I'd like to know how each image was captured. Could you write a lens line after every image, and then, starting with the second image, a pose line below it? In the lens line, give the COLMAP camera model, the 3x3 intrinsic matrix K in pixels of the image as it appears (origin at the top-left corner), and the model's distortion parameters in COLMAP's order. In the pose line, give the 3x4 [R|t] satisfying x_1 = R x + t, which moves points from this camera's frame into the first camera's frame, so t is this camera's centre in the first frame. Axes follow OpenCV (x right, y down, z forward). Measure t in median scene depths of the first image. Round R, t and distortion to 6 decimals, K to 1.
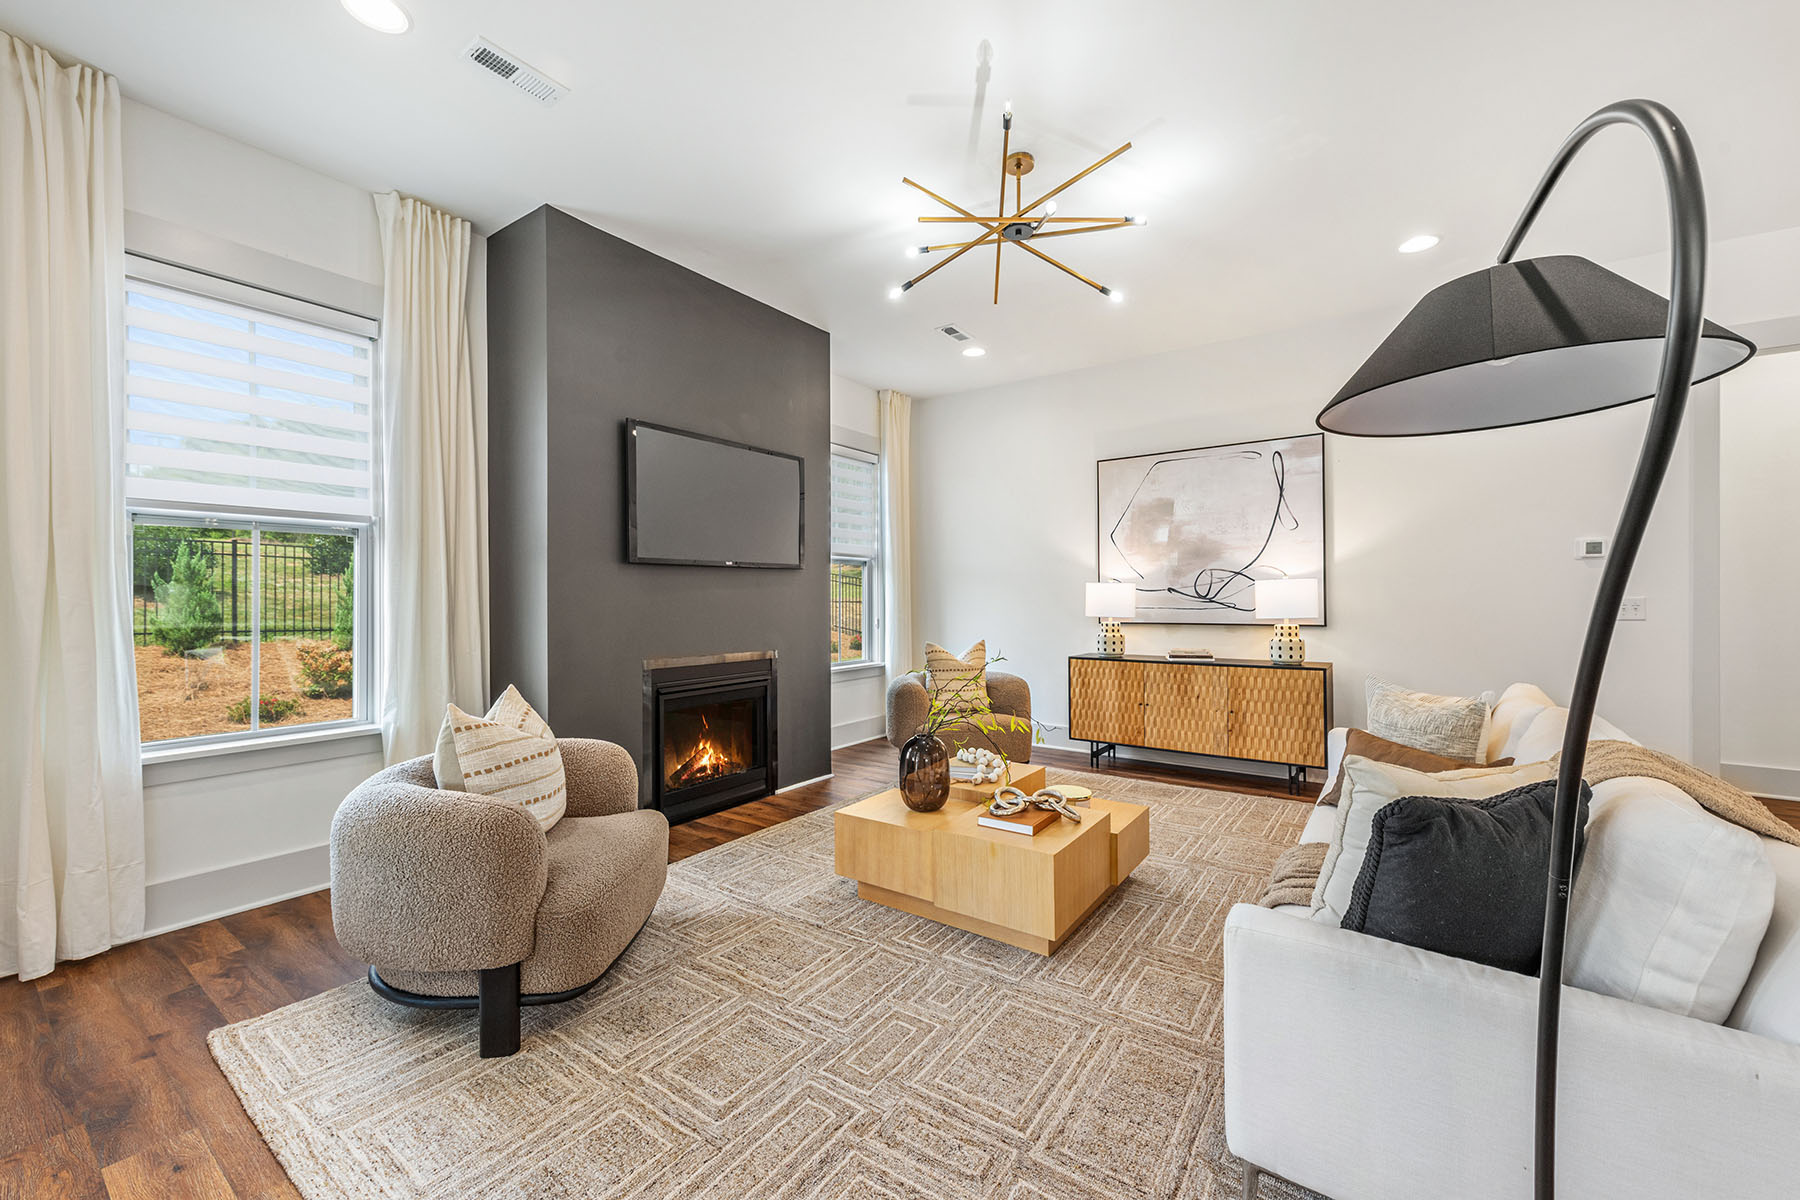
lens RADIAL K [[704.5, 0, 913.8], [0, 704.5, 594.2], [0, 0, 1]] dist [0.014957, -0.002070]
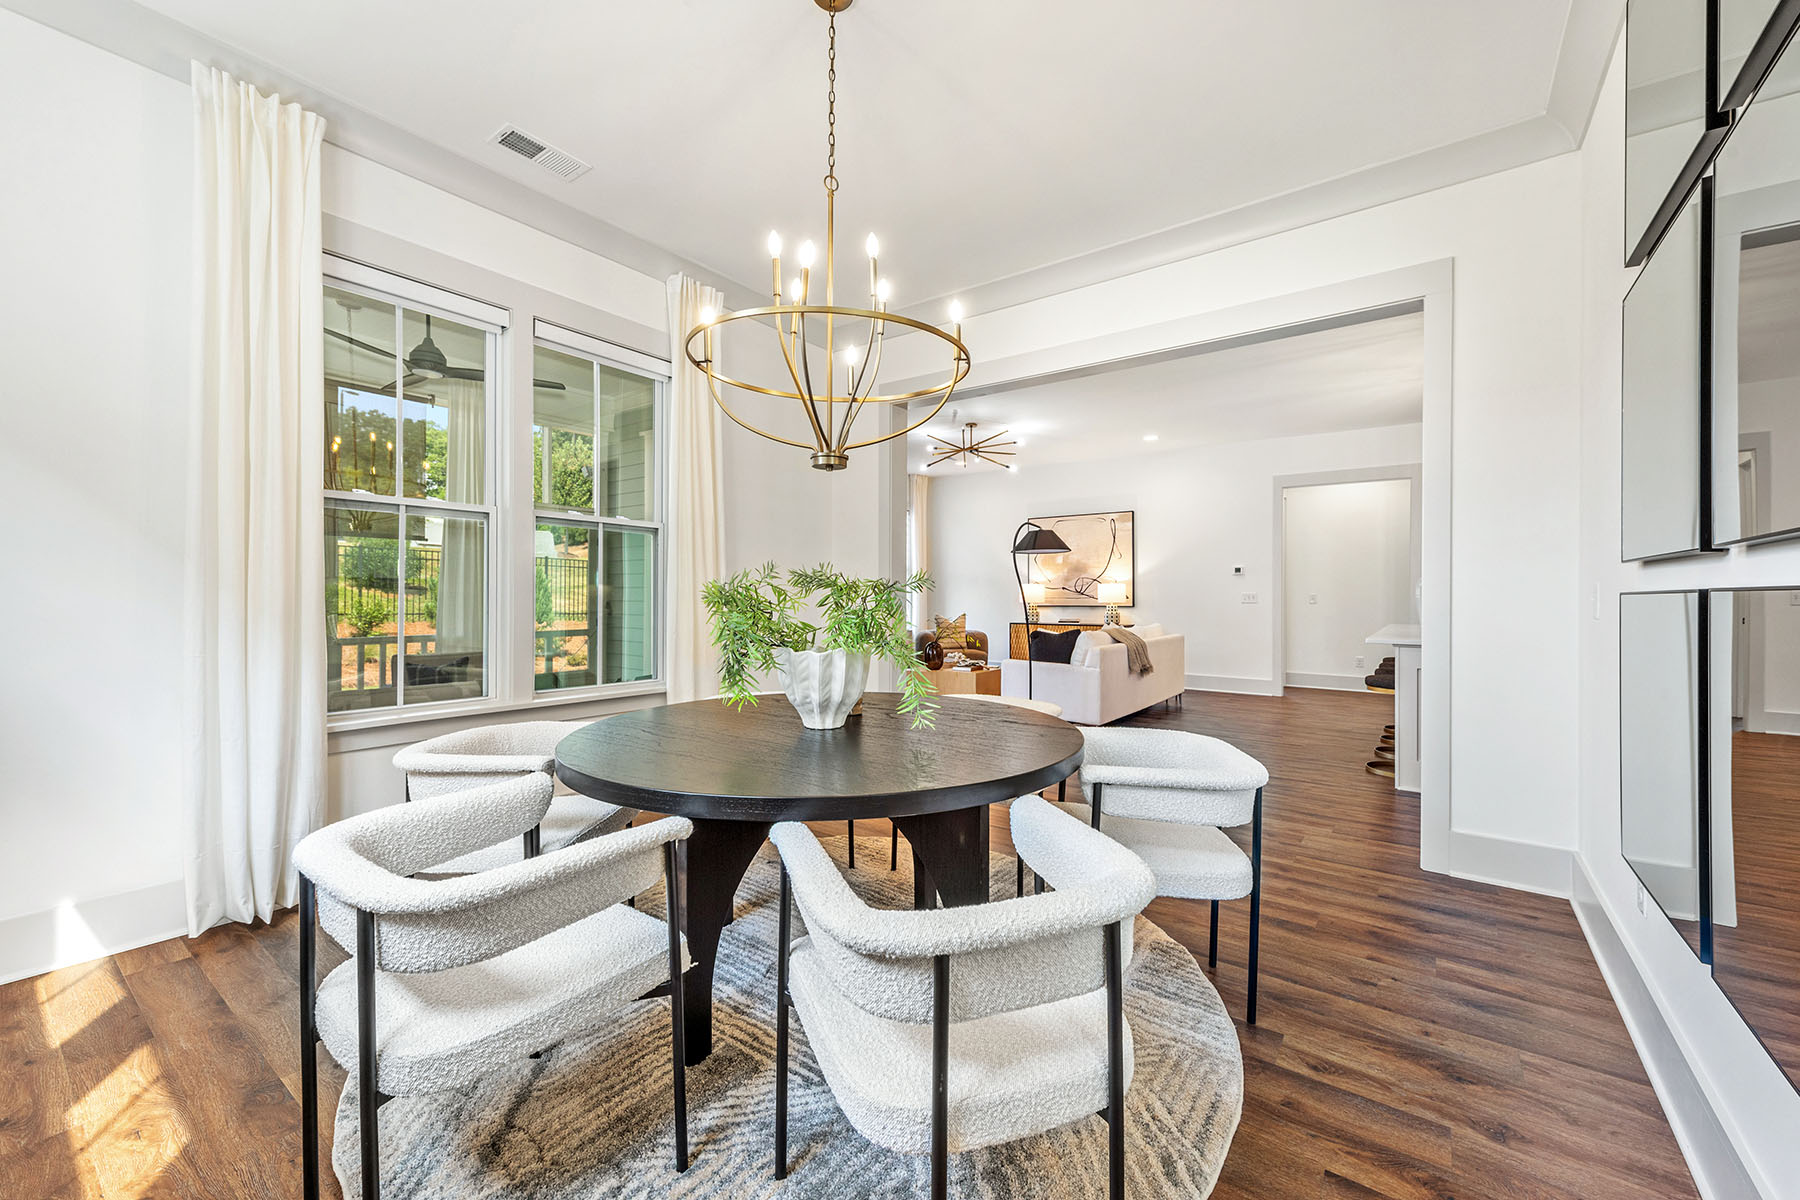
lens RADIAL K [[704.5, 0, 912.2], [0, 704.5, 594.4], [0, 0, 1]] dist [0.014957, -0.002070]
pose [[0.999779, 0.009767, -0.018632, -0.011191], [-0.009836, 0.999945, -0.003622, 0.023253], [0.018596, 0.003804, 0.999820, -1.012706]]
